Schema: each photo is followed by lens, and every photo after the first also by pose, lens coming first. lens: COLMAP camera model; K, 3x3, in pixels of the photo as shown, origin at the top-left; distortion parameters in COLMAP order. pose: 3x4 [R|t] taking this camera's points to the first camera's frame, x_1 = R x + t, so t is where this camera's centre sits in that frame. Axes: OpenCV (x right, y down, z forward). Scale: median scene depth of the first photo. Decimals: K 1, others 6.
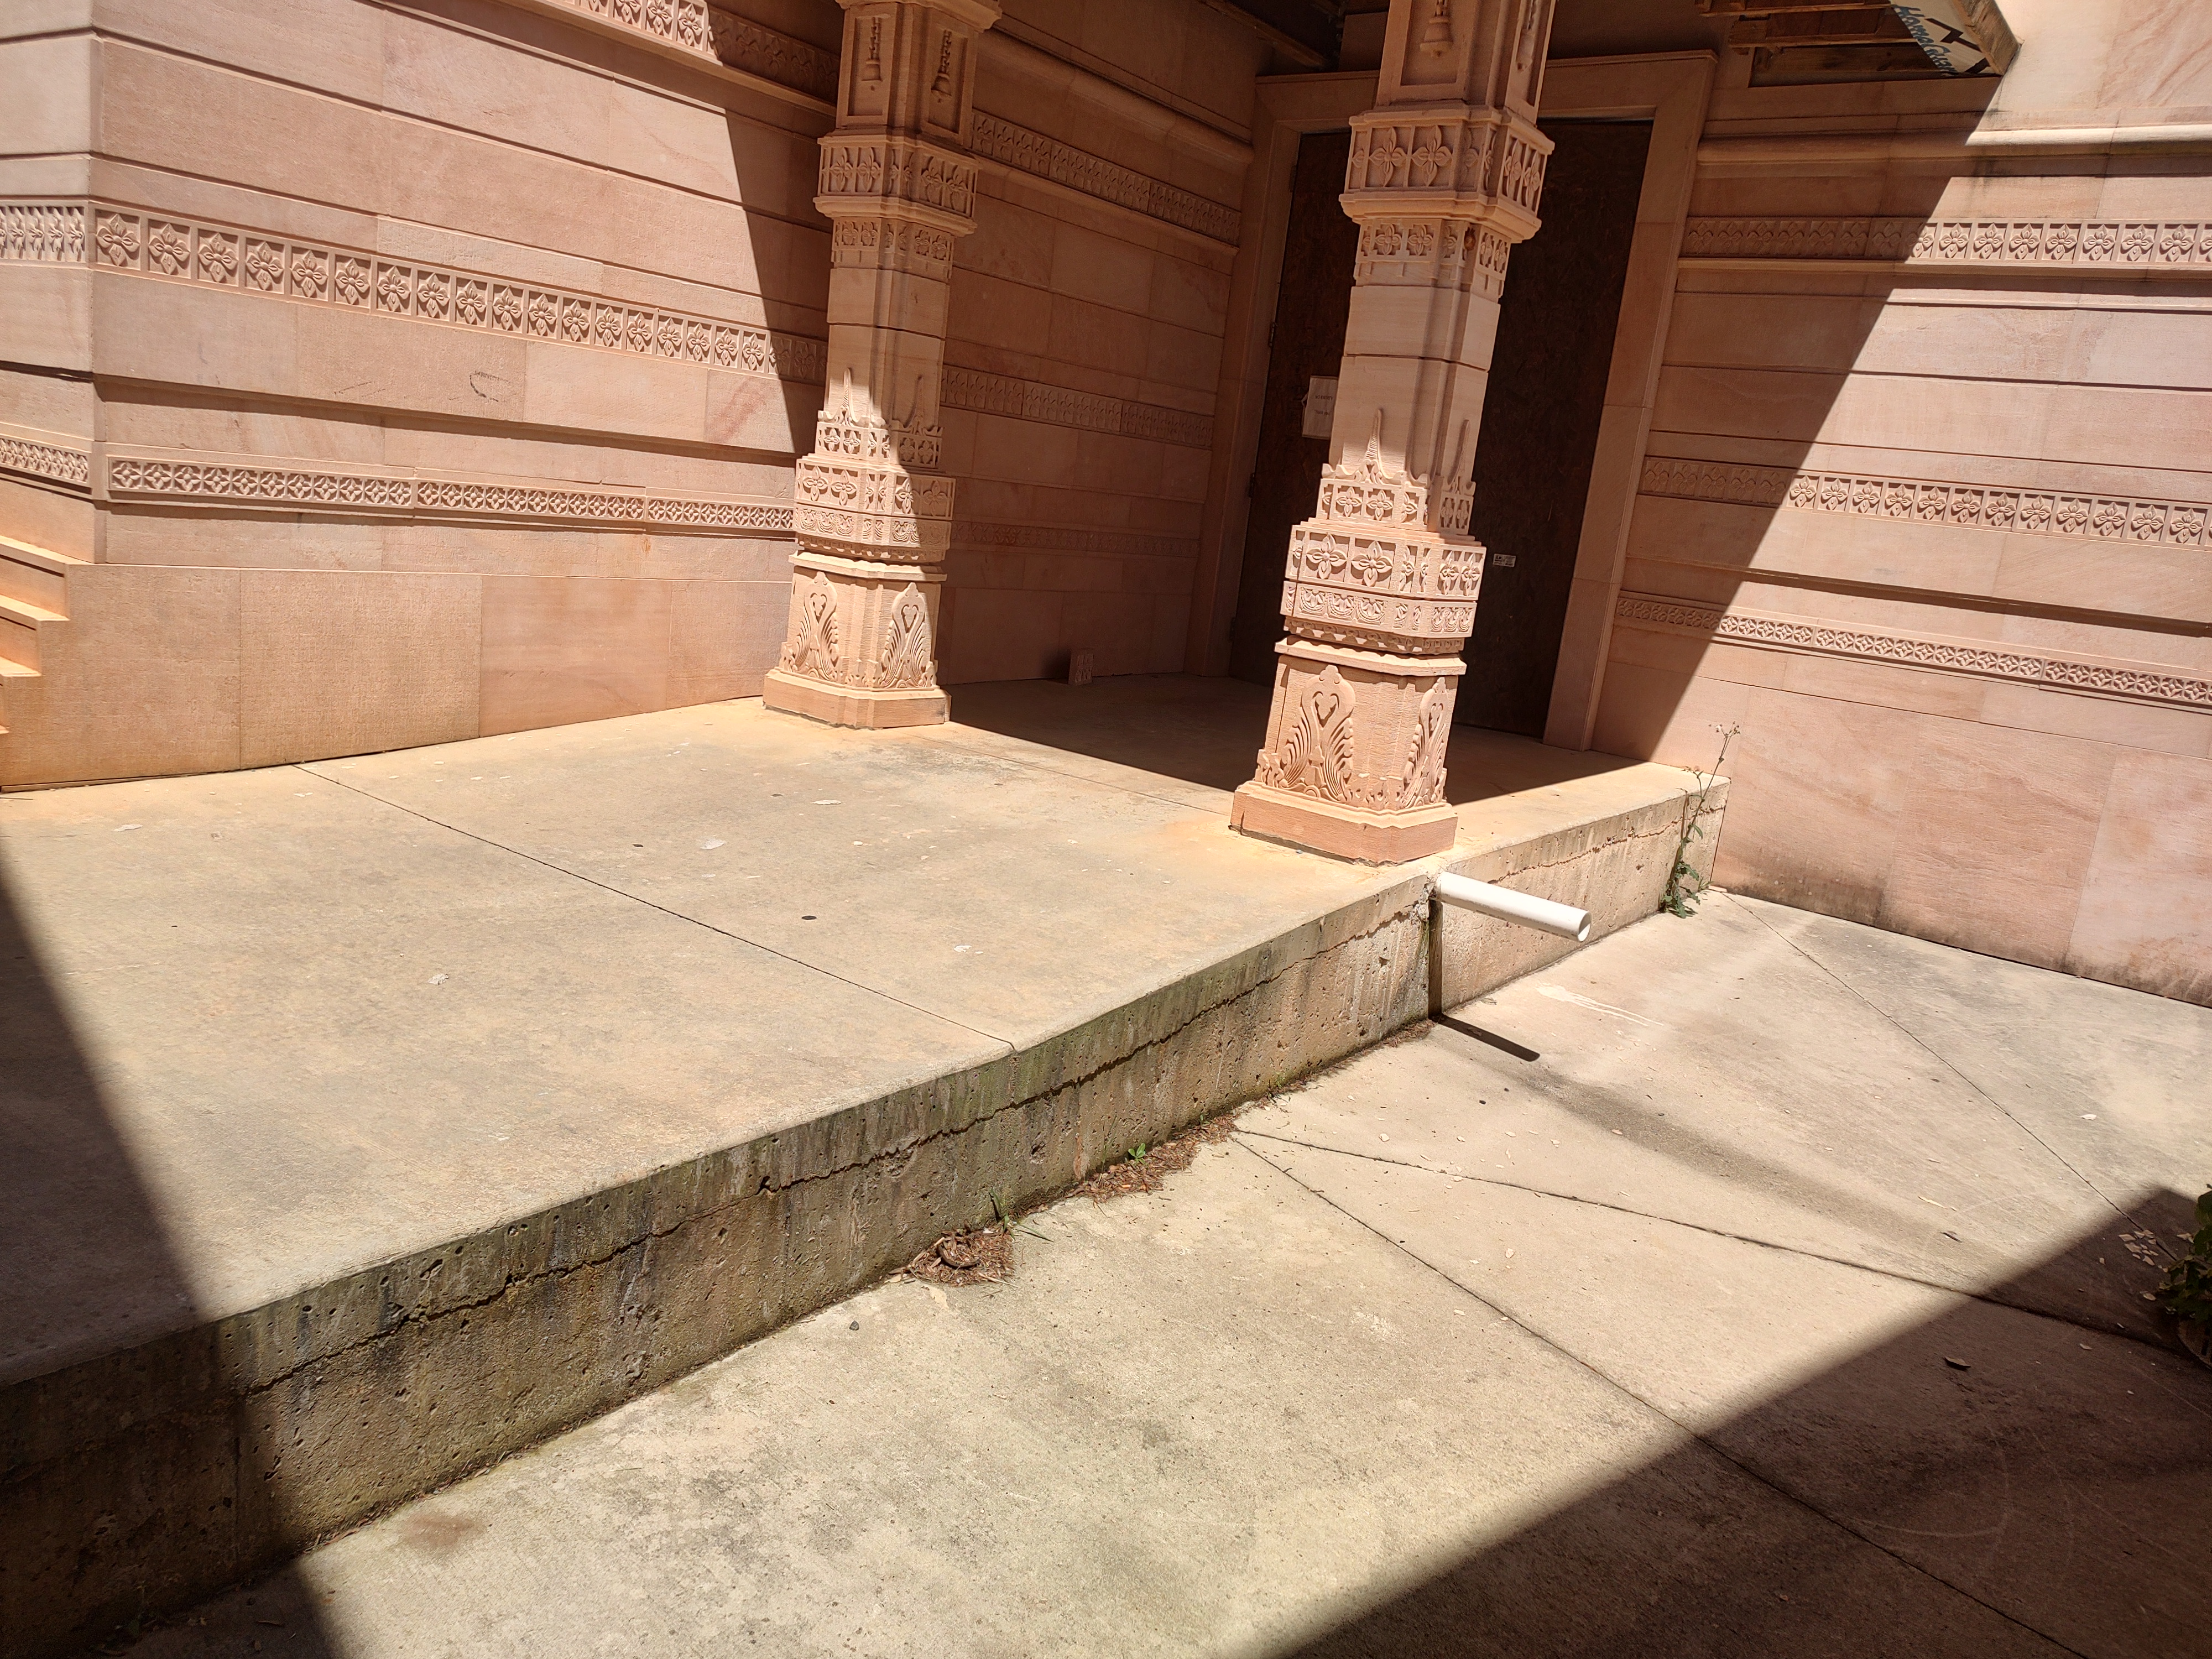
lens RADIAL K [[1584.8, 0, 1100.4], [0, 1584.8, 825.4], [0, 0, 1]] dist [0.034859, -0.034756]
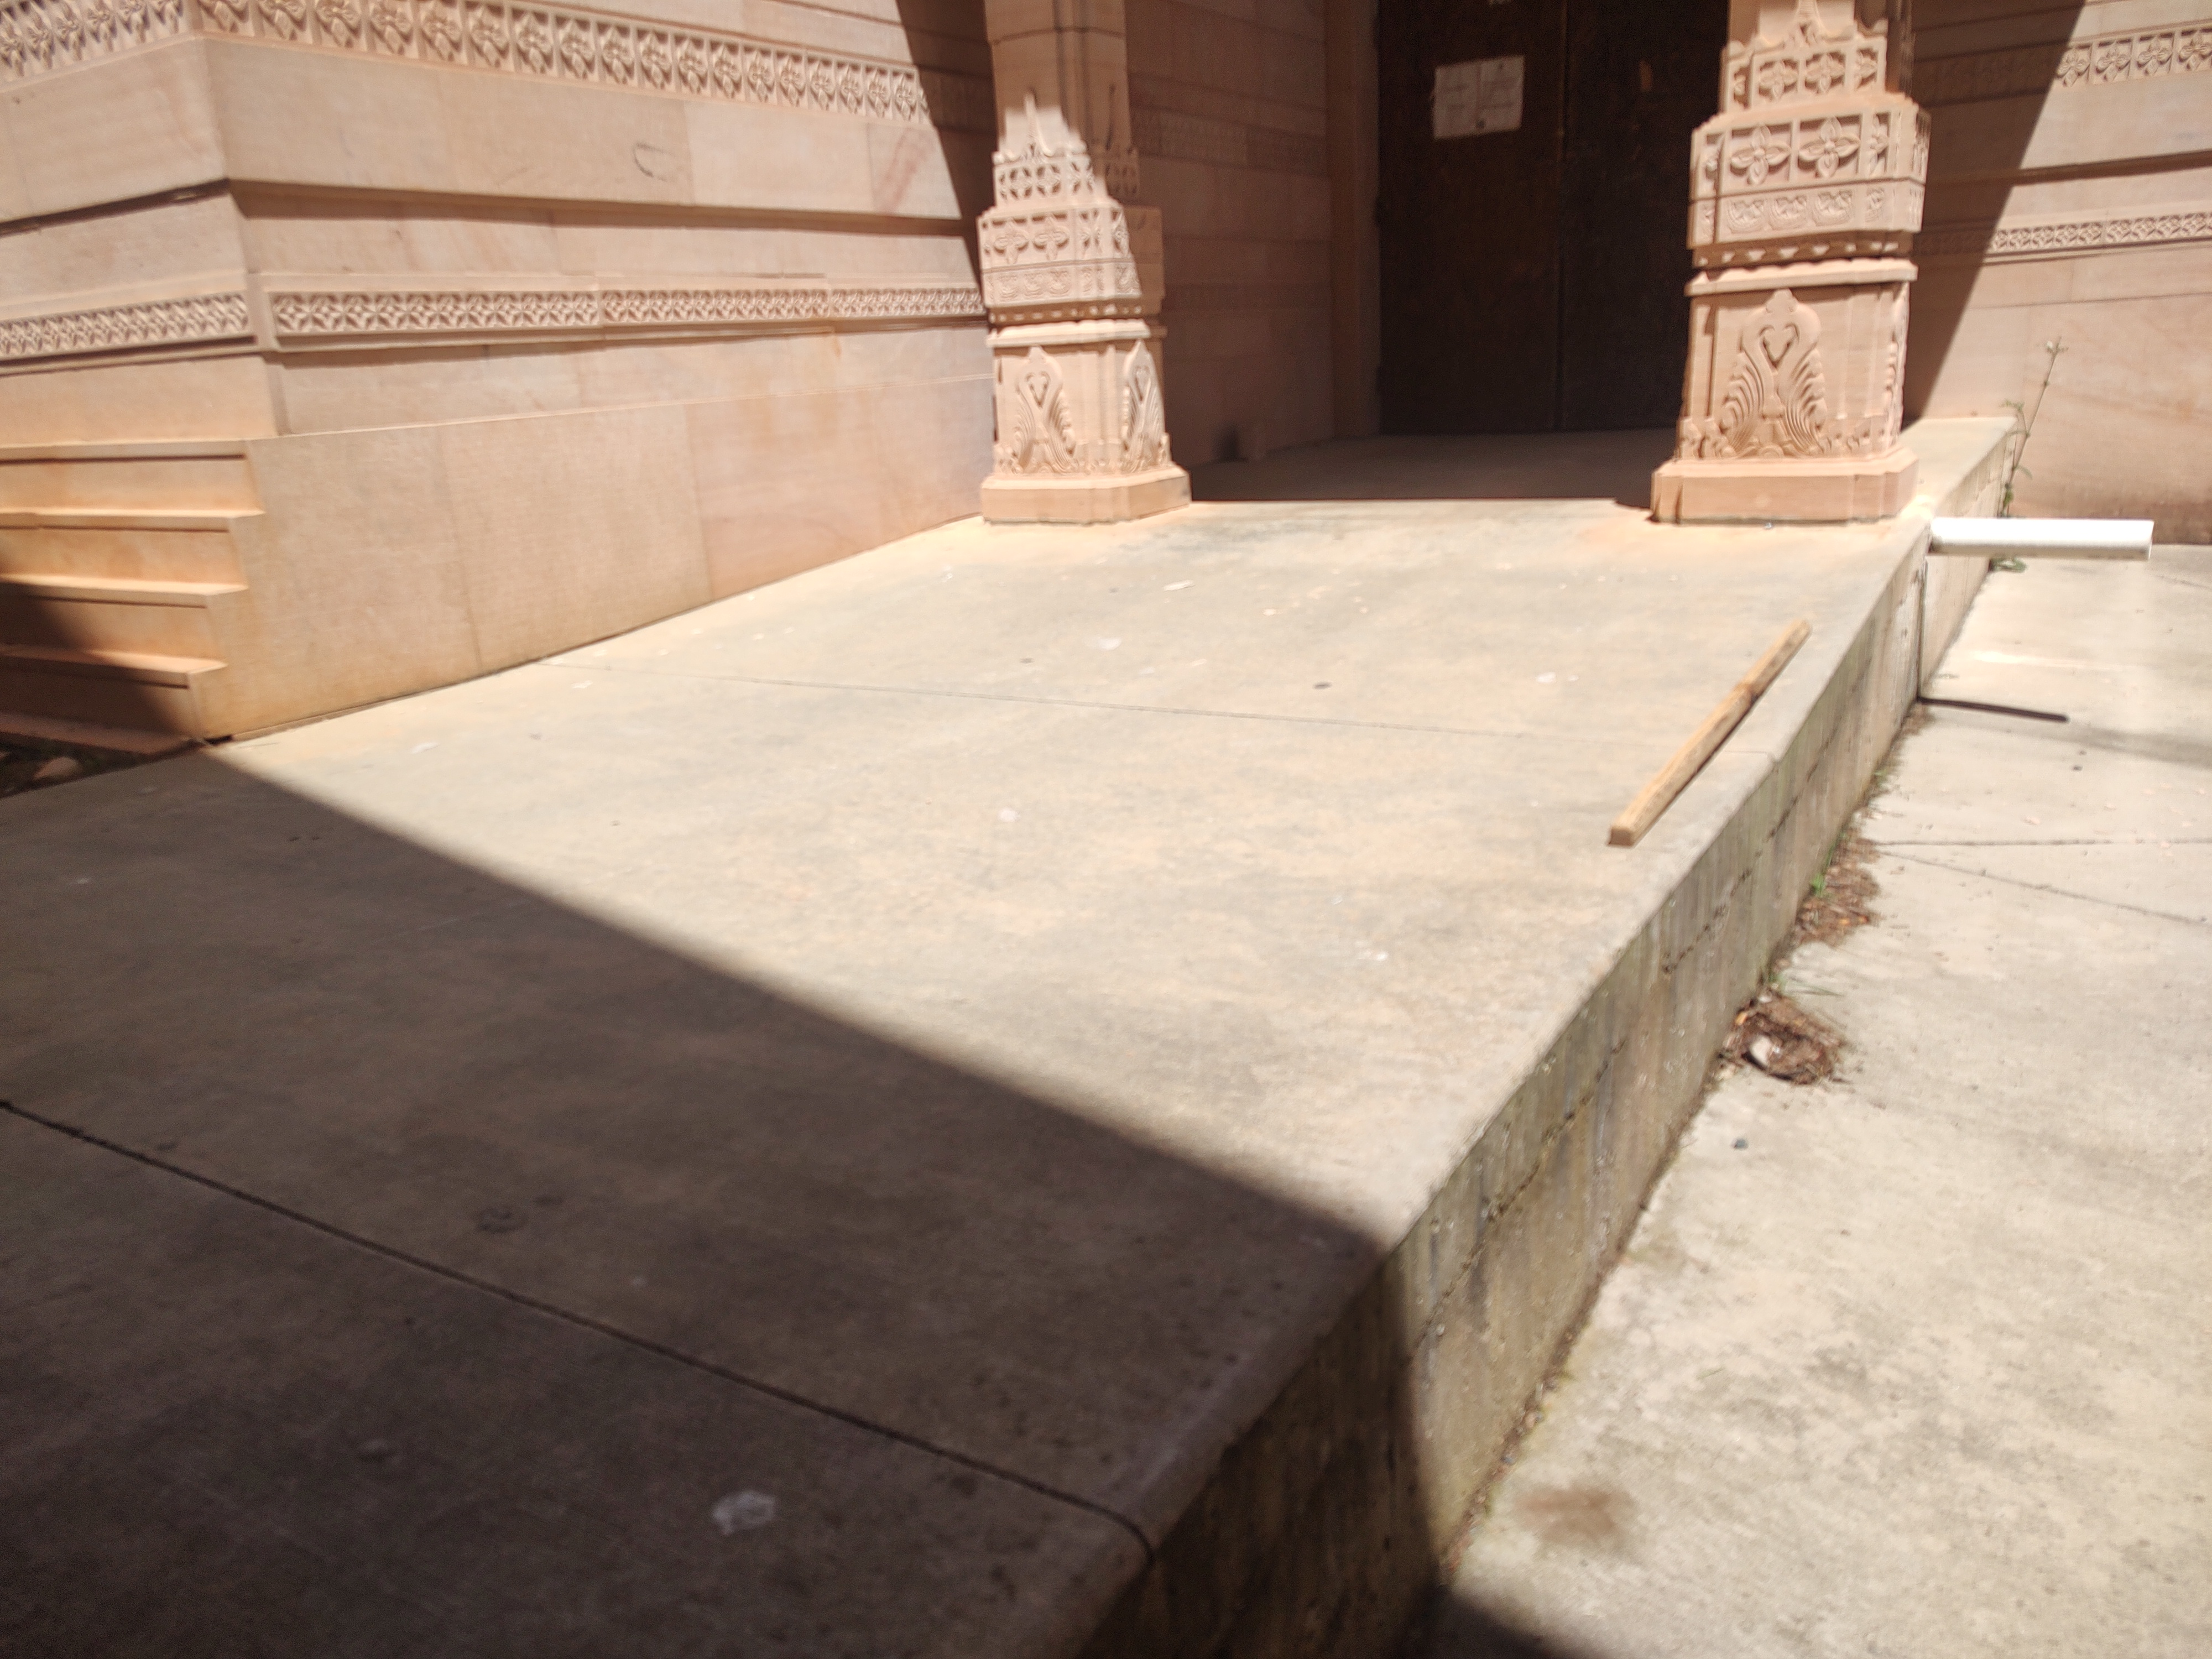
lens RADIAL K [[1581.2, 0, 1110.2], [0, 1581.2, 814.9], [0, 0, 1]] dist [0.018447, -0.009922]
pose [[0.980108, -0.195437, 0.034545, -0.276073], [0.192306, 0.978218, 0.078153, 0.033574], [-0.049067, -0.069955, 0.996343, 0.181355]]
